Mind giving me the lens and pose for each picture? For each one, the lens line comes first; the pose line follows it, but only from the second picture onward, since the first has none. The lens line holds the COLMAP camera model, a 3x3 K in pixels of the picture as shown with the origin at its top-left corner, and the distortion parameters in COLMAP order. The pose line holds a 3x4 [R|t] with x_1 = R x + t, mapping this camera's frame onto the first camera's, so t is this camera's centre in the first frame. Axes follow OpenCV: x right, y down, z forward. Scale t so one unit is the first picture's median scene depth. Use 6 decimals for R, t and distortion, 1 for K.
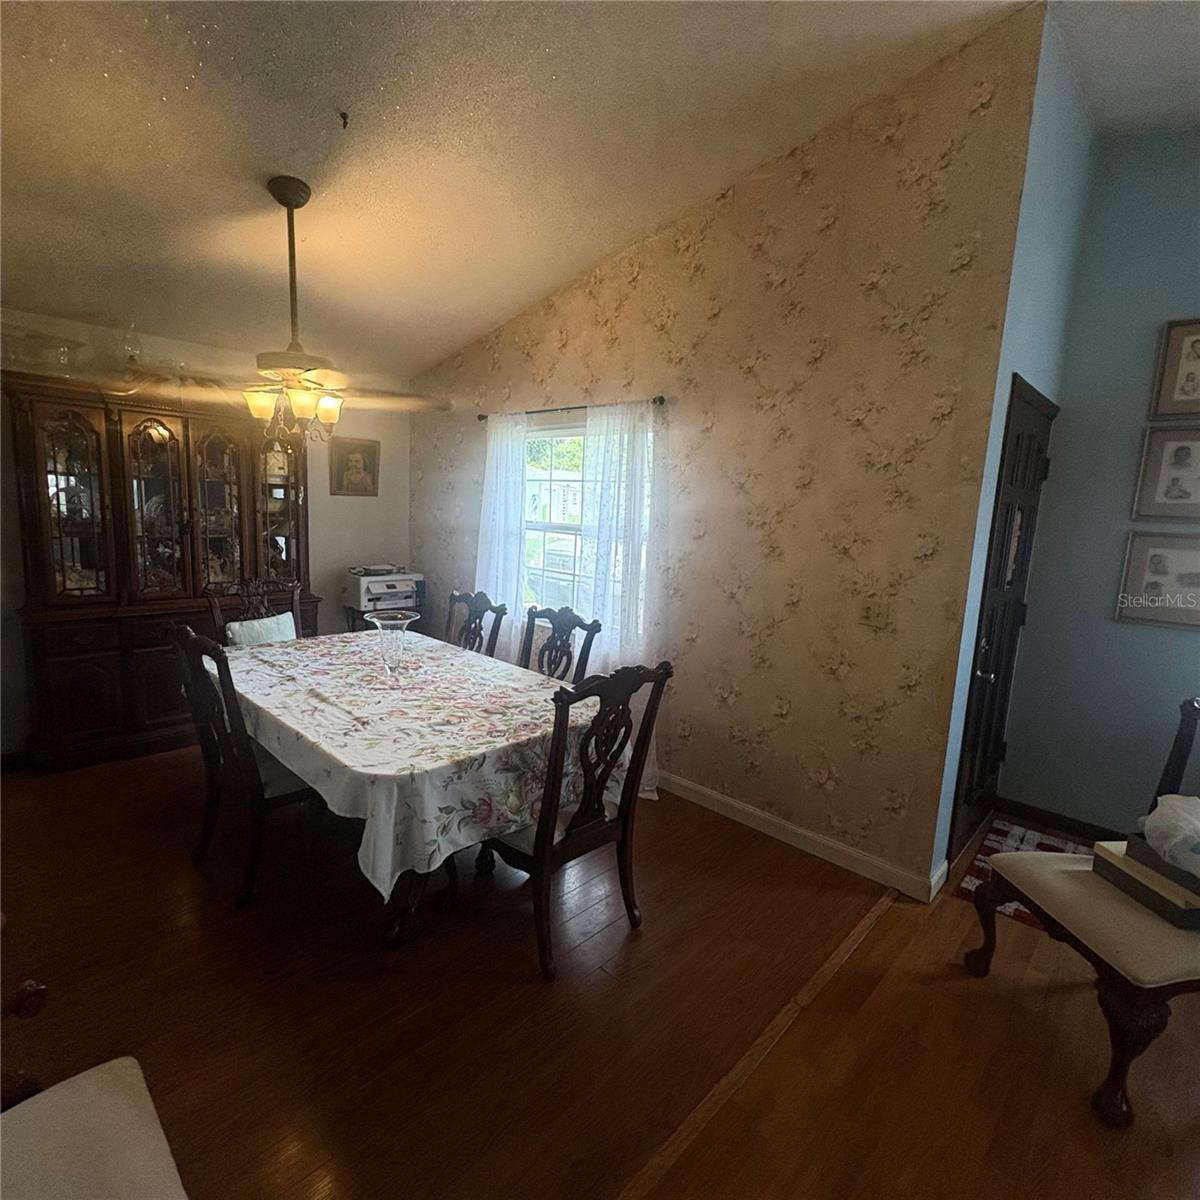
lens RADIAL K [[633.0, 0, 599.9], [0, 633.0, 601.5], [0, 0, 1]] dist [-0.002263, -0.001635]
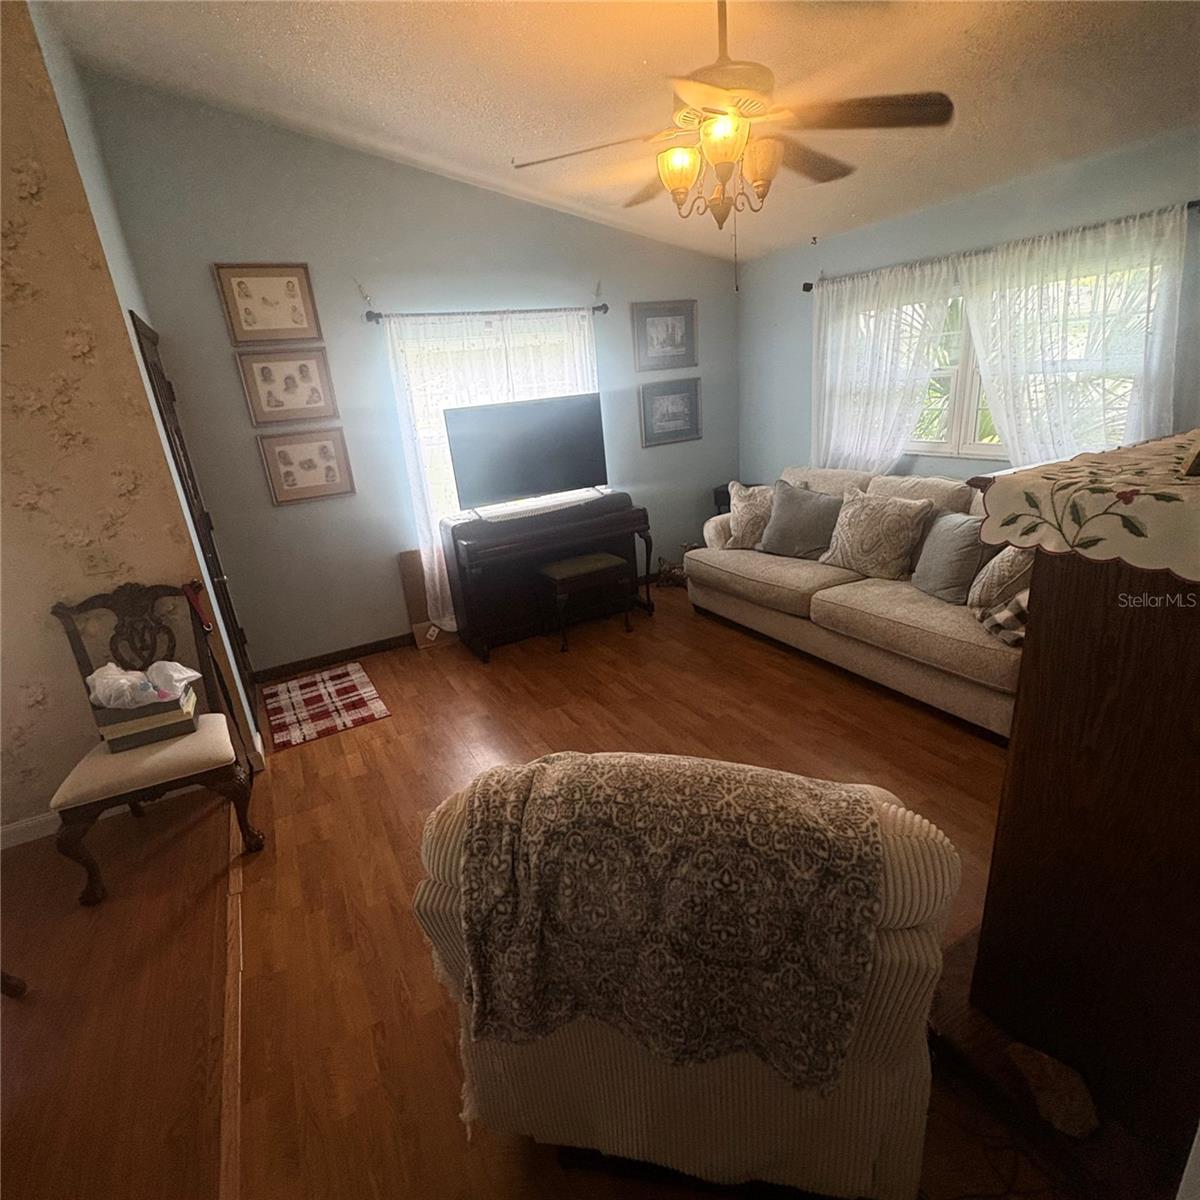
lens RADIAL K [[633.0, 0, 597.6], [0, 633.0, 600.5], [0, 0, 1]] dist [-0.002263, -0.001635]
pose [[0.301978, -0.379135, 0.874680, -0.207045], [0.247330, 0.917256, 0.312200, -0.036658], [-0.920672, 0.122057, 0.370763, -0.073051]]
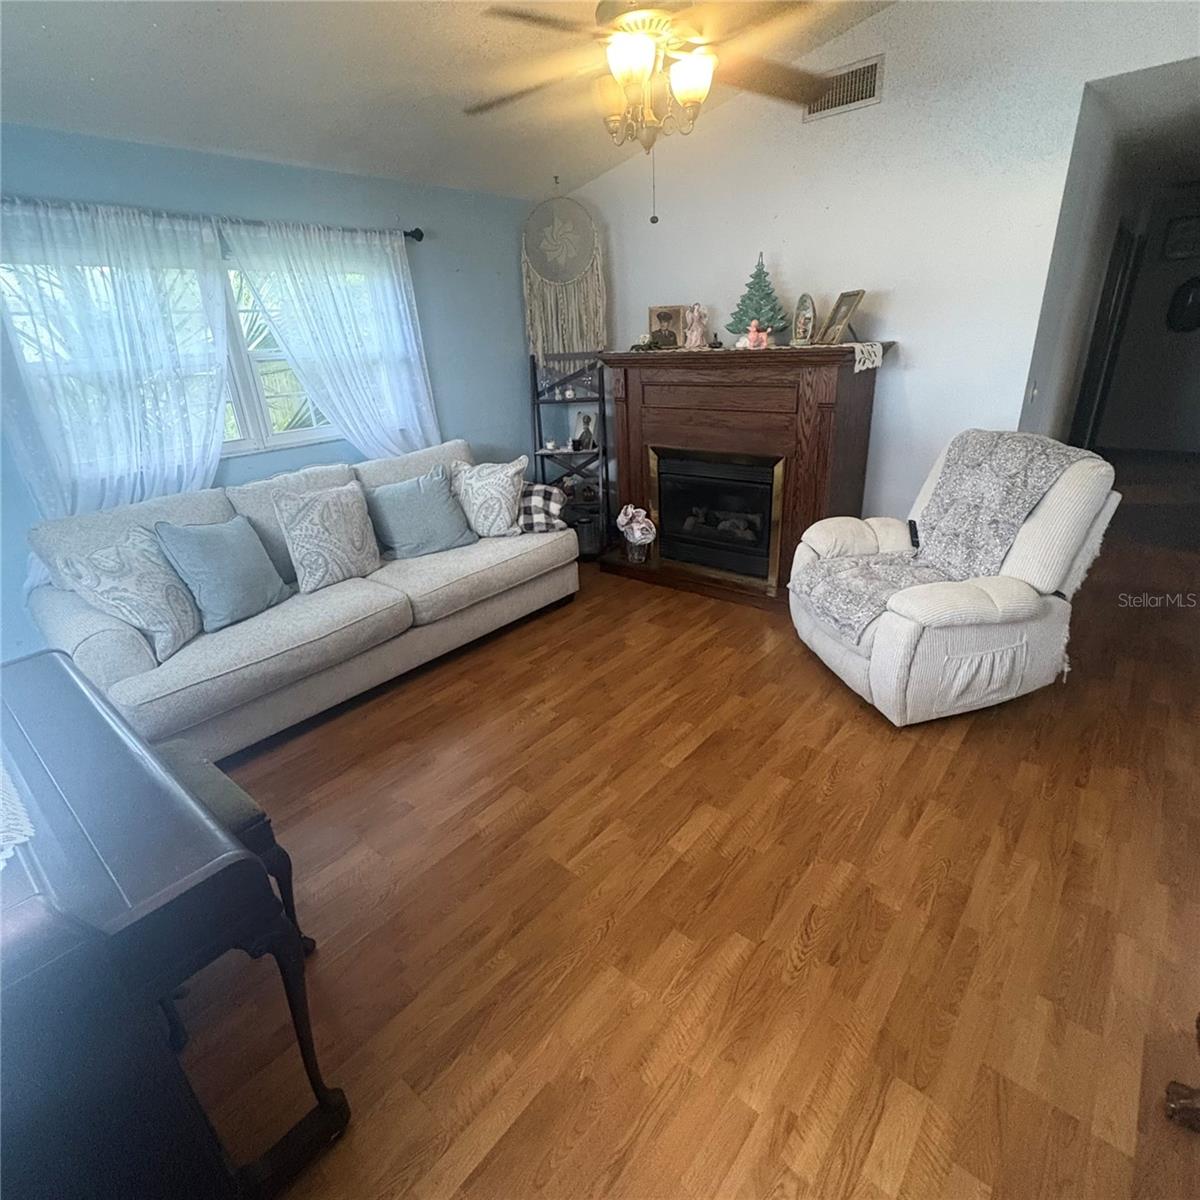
lens RADIAL K [[633.0, 0, 598.9], [0, 633.0, 601.6], [0, 0, 1]] dist [-0.002263, -0.001635]
pose [[-0.998368, 0.023499, -0.052044, 0.924856], [-0.008017, 0.844688, 0.535198, -0.139563], [0.056537, 0.534742, -0.843122, 1.103168]]
